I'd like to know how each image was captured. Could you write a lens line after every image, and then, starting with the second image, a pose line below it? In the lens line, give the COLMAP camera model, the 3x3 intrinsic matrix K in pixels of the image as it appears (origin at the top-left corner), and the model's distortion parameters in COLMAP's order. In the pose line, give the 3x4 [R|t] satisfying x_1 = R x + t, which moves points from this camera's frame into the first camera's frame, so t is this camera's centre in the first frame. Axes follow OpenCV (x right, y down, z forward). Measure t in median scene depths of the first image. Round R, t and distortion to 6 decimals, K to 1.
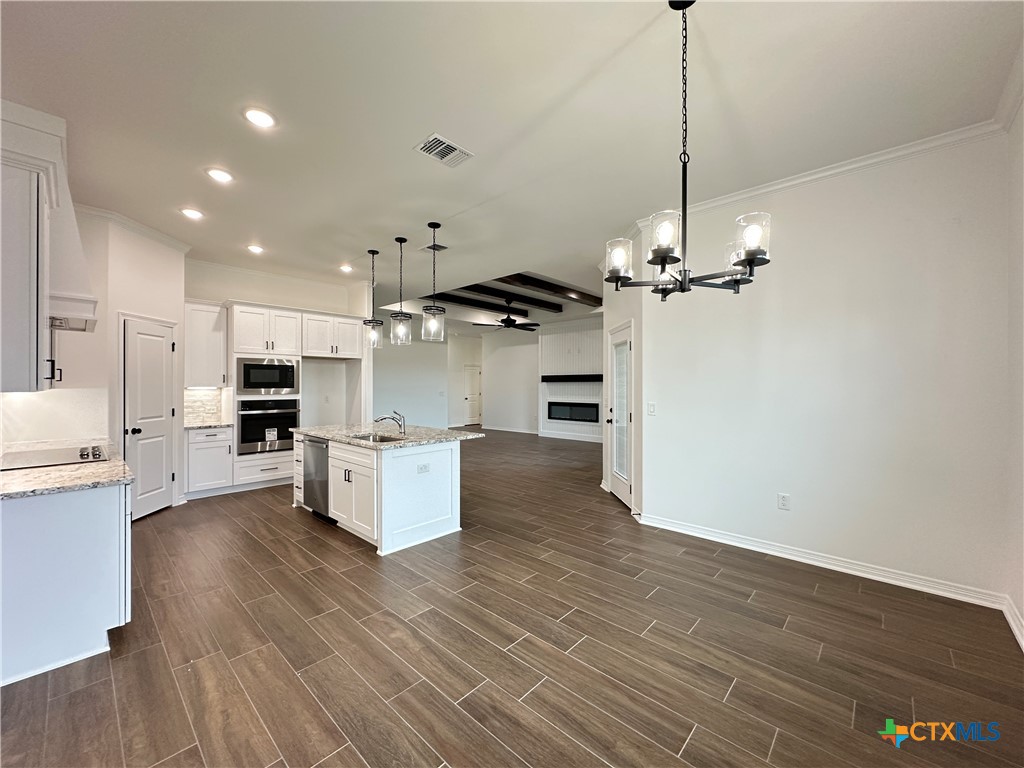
lens RADIAL K [[408.4, 0, 510.5], [0, 408.4, 384.1], [0, 0, 1]] dist [-0.002716, 0.000355]
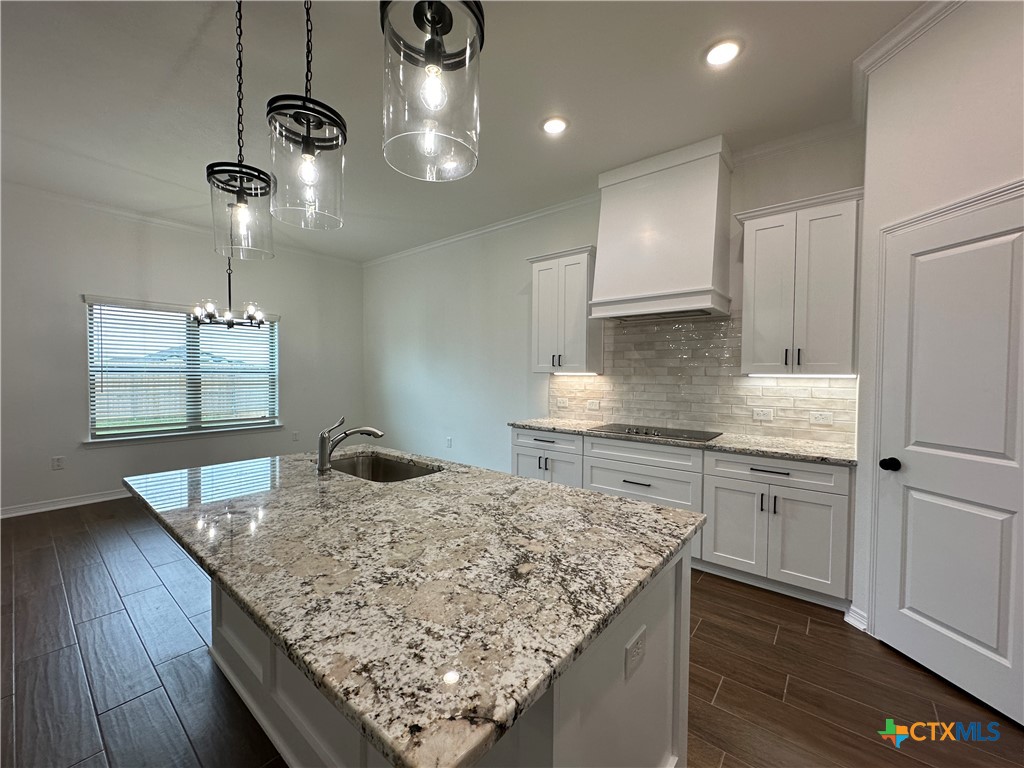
lens RADIAL K [[408.4, 0, 510.5], [0, 408.4, 384.1], [0, 0, 1]] dist [-0.002716, 0.000355]
pose [[-0.998075, -0.006220, -0.061708, -0.323649], [-0.007790, 0.999651, 0.025237, 0.008447], [0.061529, 0.025670, -0.997775, 1.067323]]
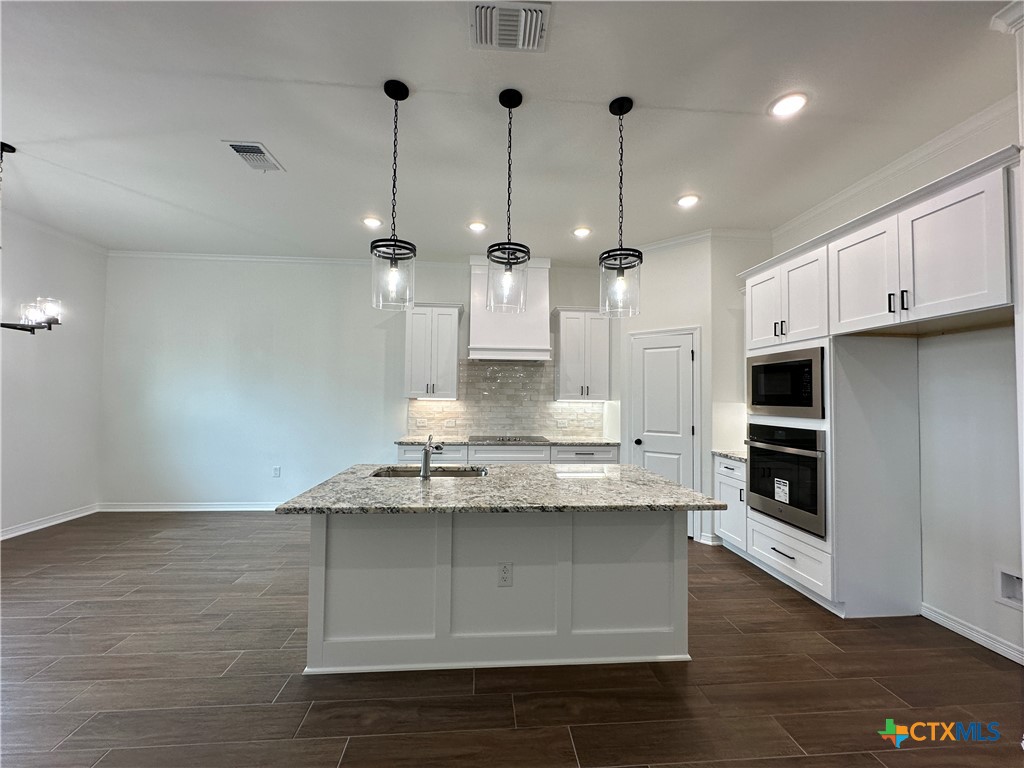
lens RADIAL K [[408.4, 0, 510.5], [0, 408.4, 384.1], [0, 0, 1]] dist [-0.002716, 0.000355]
pose [[-0.680145, -0.032961, -0.732336, 0.063860], [-0.011567, 0.999347, -0.034236, 0.003987], [0.732986, -0.014815, -0.680082, 1.088728]]
